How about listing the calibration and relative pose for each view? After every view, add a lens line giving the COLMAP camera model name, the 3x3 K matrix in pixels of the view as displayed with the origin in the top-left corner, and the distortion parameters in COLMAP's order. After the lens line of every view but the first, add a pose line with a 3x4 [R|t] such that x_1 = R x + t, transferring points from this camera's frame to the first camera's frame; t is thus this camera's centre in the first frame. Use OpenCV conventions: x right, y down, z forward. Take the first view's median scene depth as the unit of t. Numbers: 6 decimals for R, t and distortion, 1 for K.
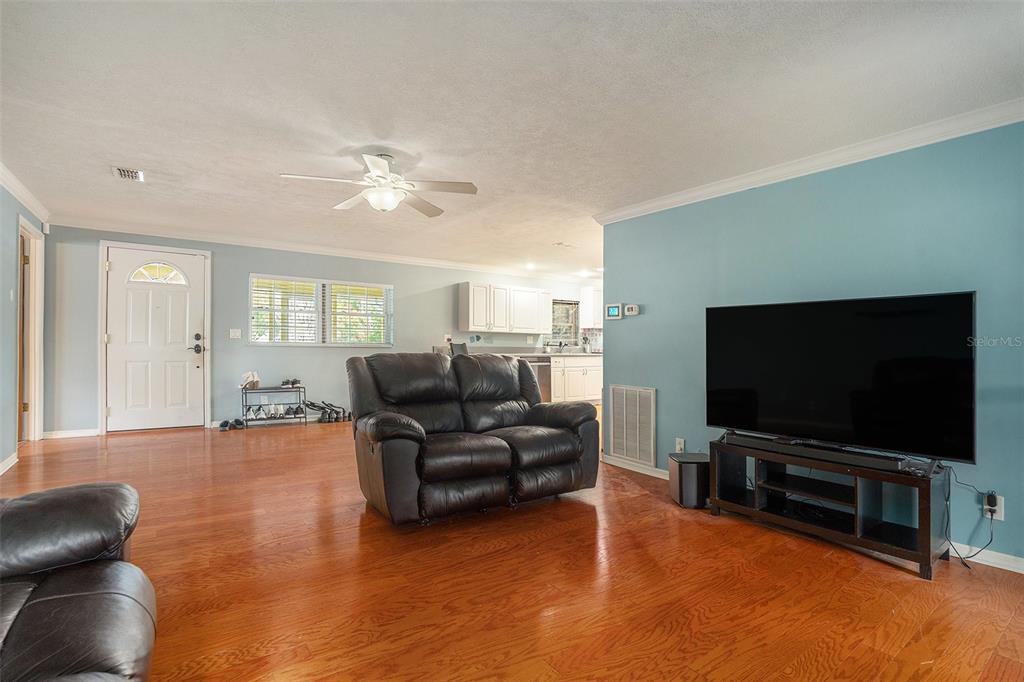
lens RADIAL K [[501.3, 0, 507.8], [0, 501.3, 340.4], [0, 0, 1]] dist [-0.044903, -0.001008]
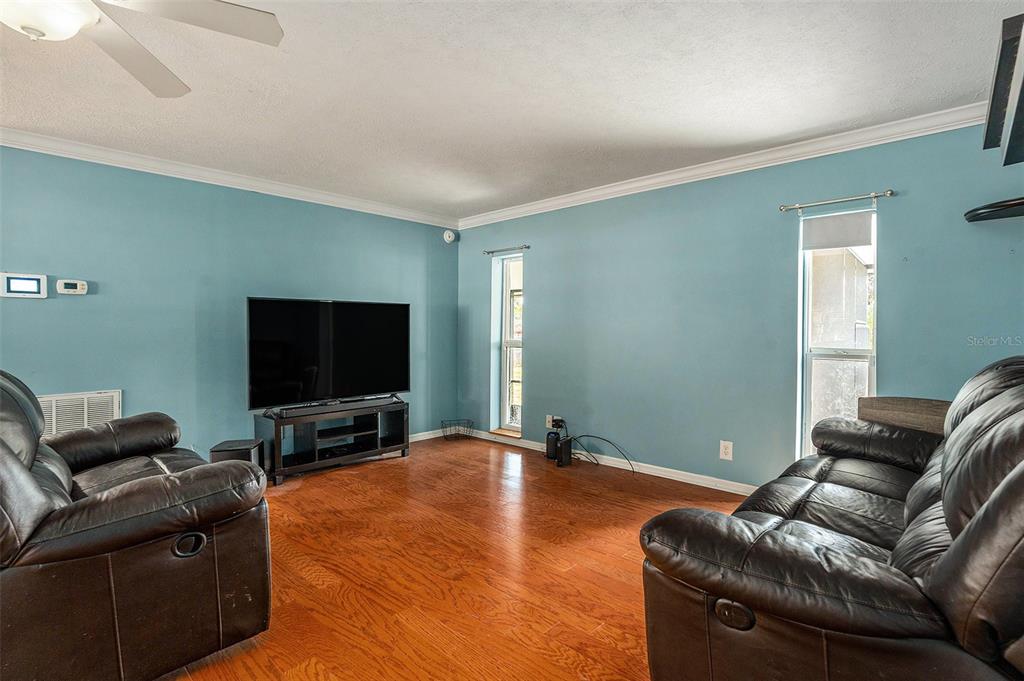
lens RADIAL K [[501.3, 0, 508.3], [0, 501.3, 340.5], [0, 0, 1]] dist [-0.044903, -0.001008]
pose [[-0.221382, -0.031786, 0.974669, -0.587792], [-0.004588, 0.999492, 0.031553, -0.008735], [-0.975176, 0.002513, -0.221415, 0.556260]]
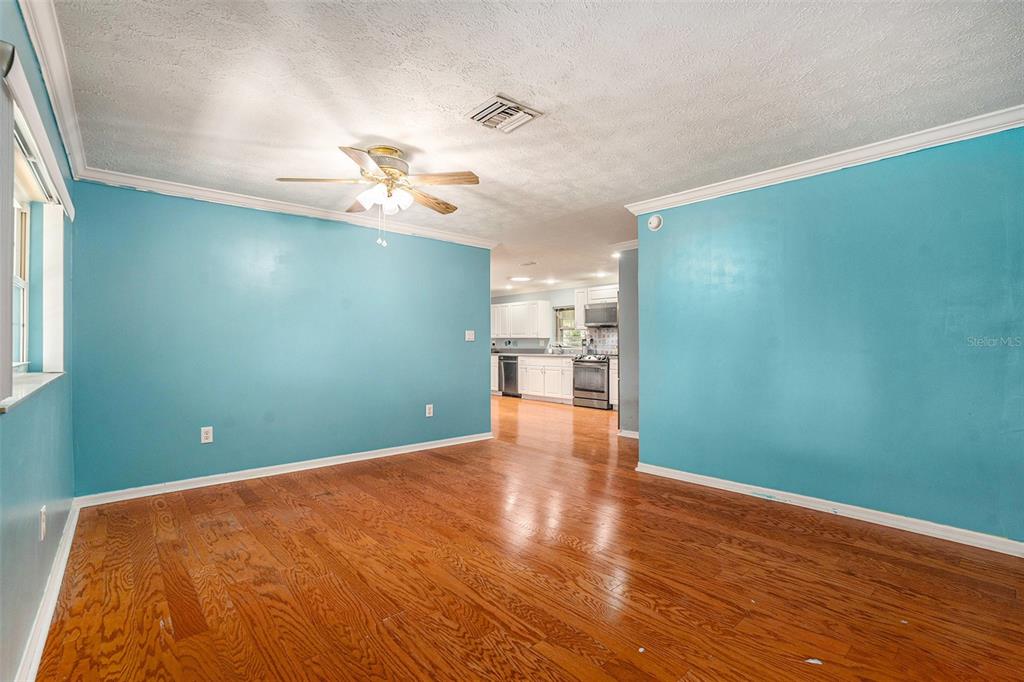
lens RADIAL K [[467.1, 0, 512.3], [0, 467.1, 342.5], [0, 0, 1]] dist [-0.040971, 0.000984]
pose [[0.107559, -0.016478, -0.994062, 1.285056], [0.013252, 0.999798, -0.015140, 0.015469], [0.994110, -0.011545, 0.107756, 0.854803]]
